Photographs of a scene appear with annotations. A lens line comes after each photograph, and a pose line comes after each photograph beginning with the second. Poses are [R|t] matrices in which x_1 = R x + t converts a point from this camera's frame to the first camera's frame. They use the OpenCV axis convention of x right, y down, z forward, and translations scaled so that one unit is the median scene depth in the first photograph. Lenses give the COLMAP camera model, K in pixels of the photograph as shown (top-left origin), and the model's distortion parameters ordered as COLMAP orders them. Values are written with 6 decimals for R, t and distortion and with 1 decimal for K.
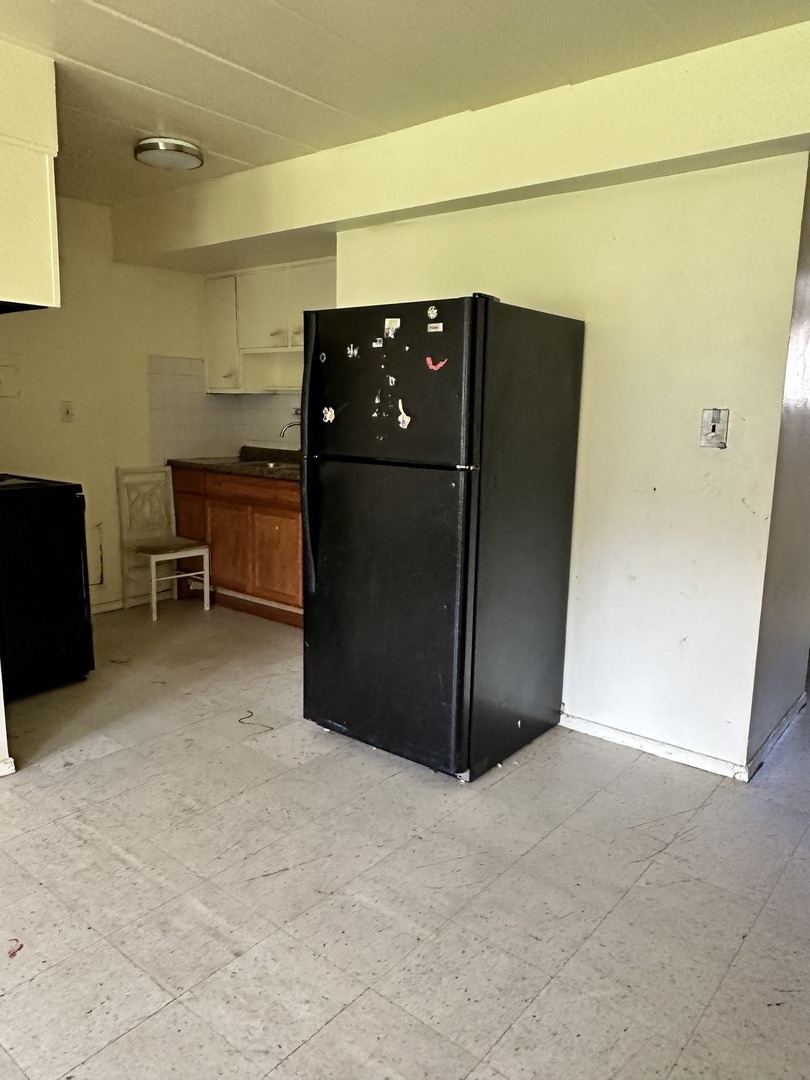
lens RADIAL K [[763.1, 0, 405.0], [0, 763.1, 540.0], [0, 0, 1]] dist [-0.001877, -0.001131]
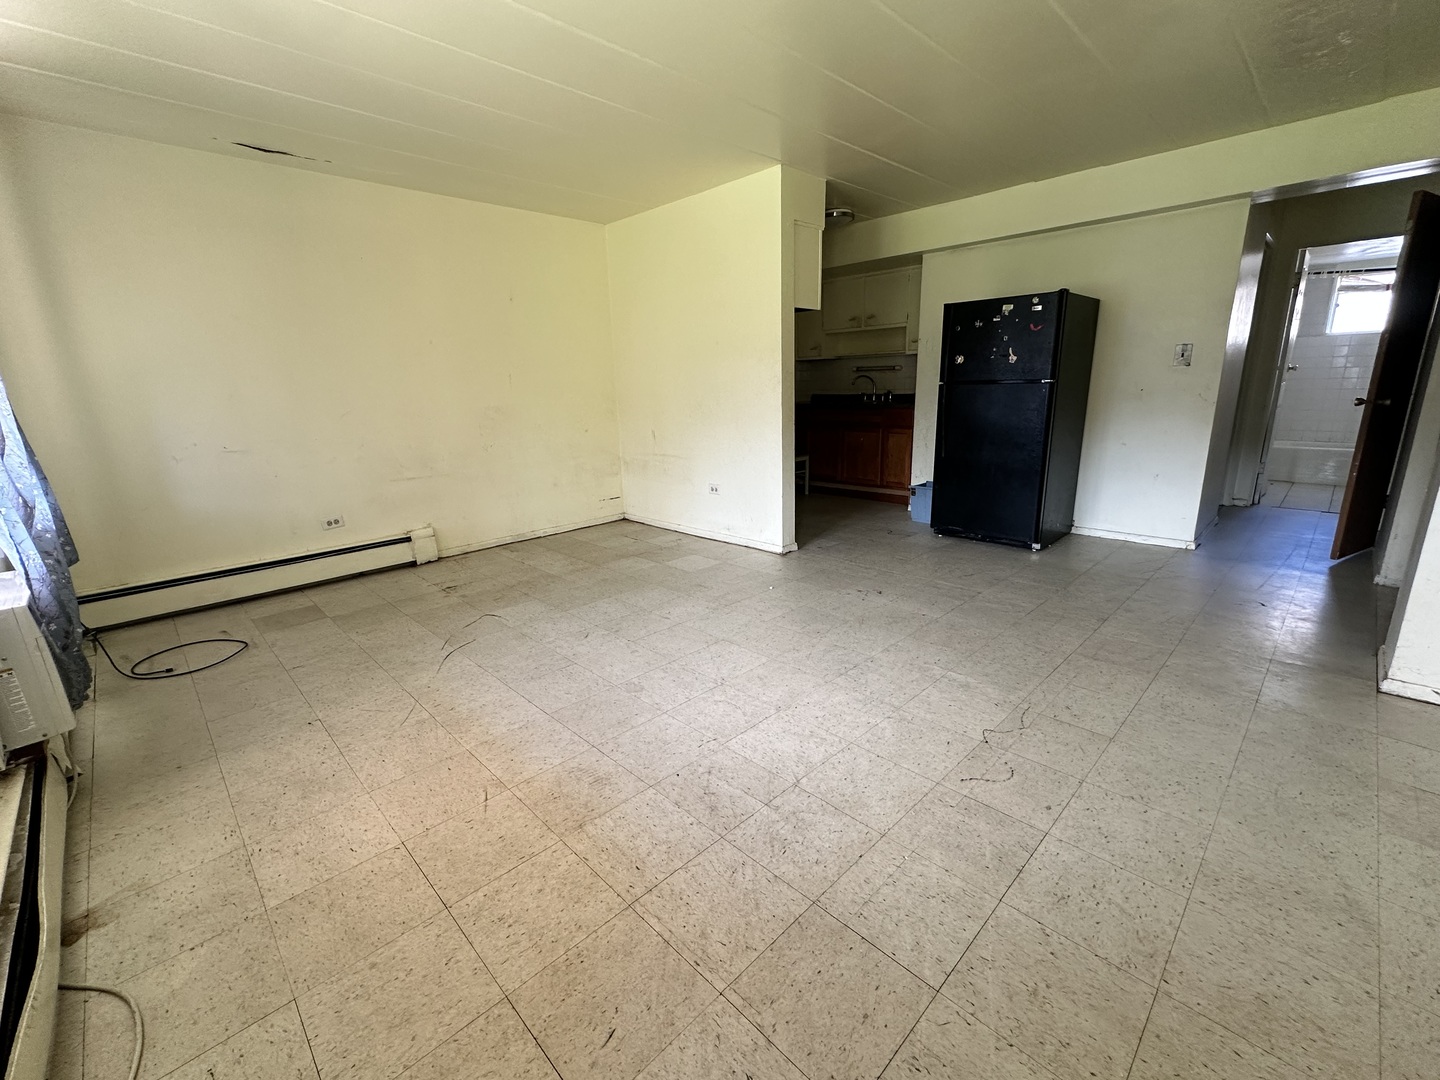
lens RADIAL K [[612.4, 0, 720.0], [0, 612.4, 540.0], [0, 0, 1]] dist [-0.001071, -0.000271]
pose [[0.992053, -0.018256, -0.124492, -0.527920], [0.028314, 0.996432, 0.079503, 0.149476], [0.122596, -0.082396, 0.989030, -0.629768]]
